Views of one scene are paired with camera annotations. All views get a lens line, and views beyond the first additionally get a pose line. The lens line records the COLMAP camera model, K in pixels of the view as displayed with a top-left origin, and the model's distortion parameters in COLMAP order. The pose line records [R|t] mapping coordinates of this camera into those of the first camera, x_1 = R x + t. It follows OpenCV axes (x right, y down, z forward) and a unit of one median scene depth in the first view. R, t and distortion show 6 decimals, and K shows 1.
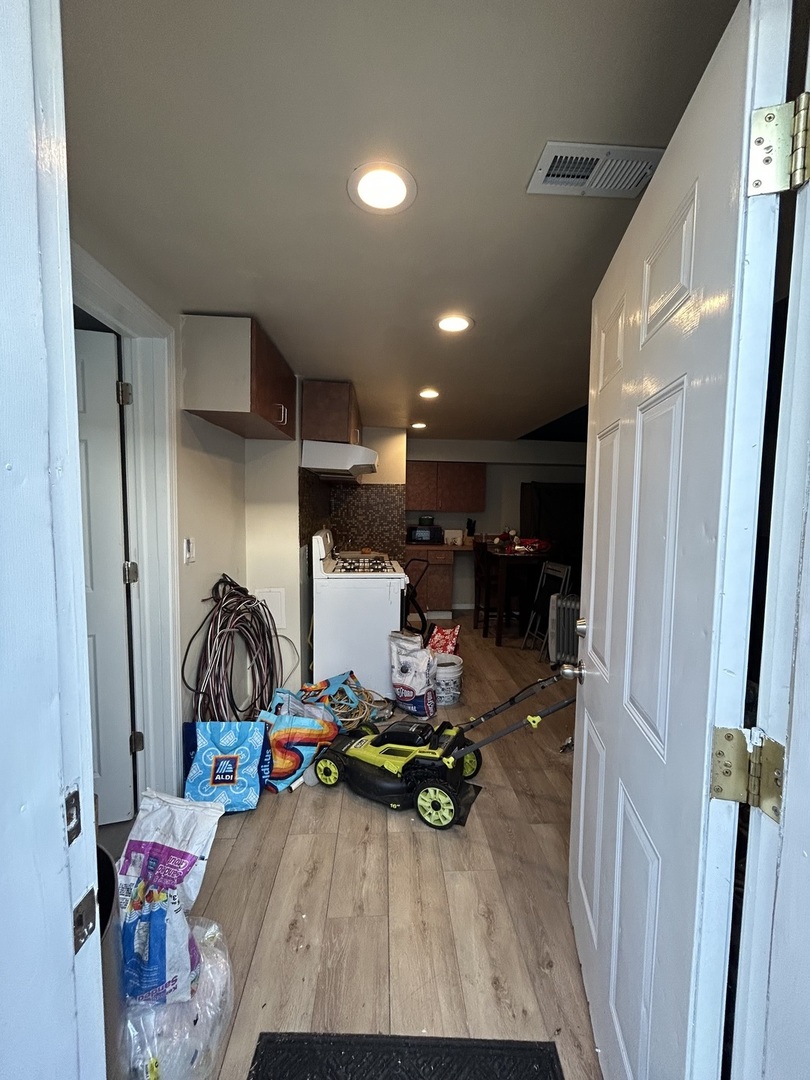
lens RADIAL K [[437.1, 0, 403.0], [0, 437.1, 540.6], [0, 0, 1]] dist [-0.001555, 0.000412]
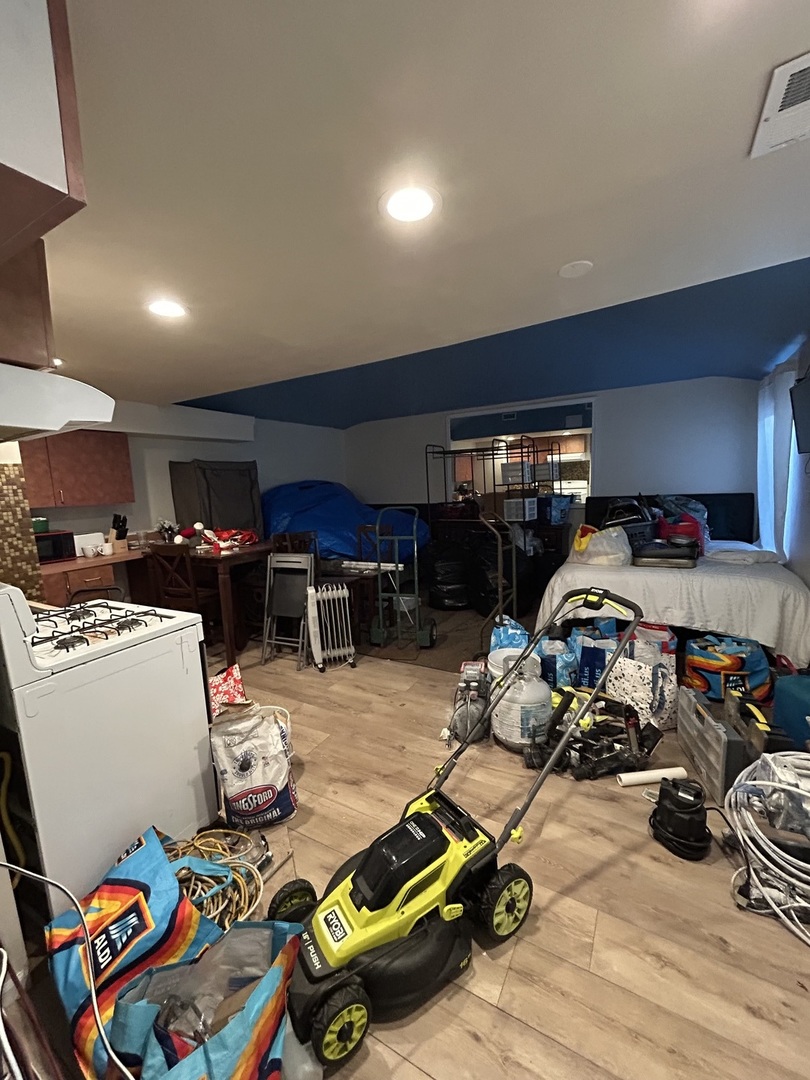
lens RADIAL K [[437.1, 0, 403.7], [0, 437.1, 539.3], [0, 0, 1]] dist [-0.001555, 0.000412]
pose [[0.541355, -0.152198, 0.826904, -0.483583], [0.117284, 0.987534, 0.104980, -0.083189], [-0.832574, 0.040151, 0.552457, 0.662256]]
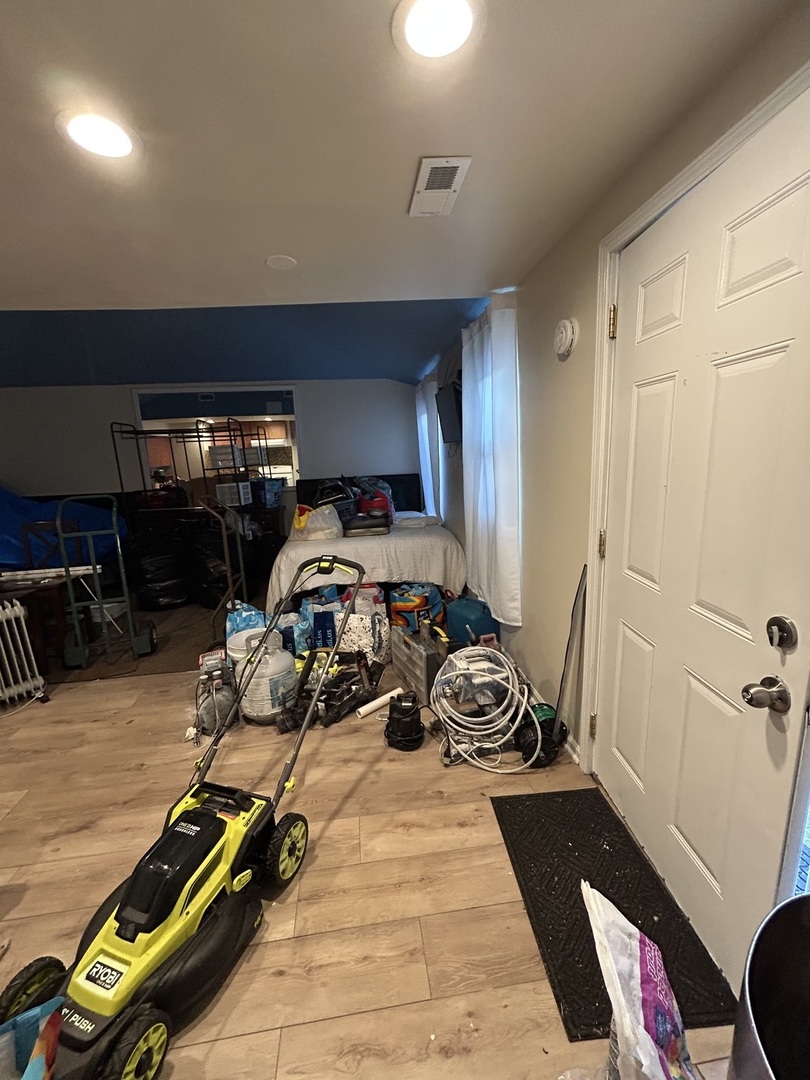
lens RADIAL K [[437.1, 0, 404.4], [0, 437.1, 538.3], [0, 0, 1]] dist [-0.001555, 0.000412]
pose [[-0.078578, -0.202815, 0.976059, -0.549686], [0.115196, 0.970681, 0.210971, -0.077461], [-0.990230, 0.129016, -0.052911, 0.702659]]
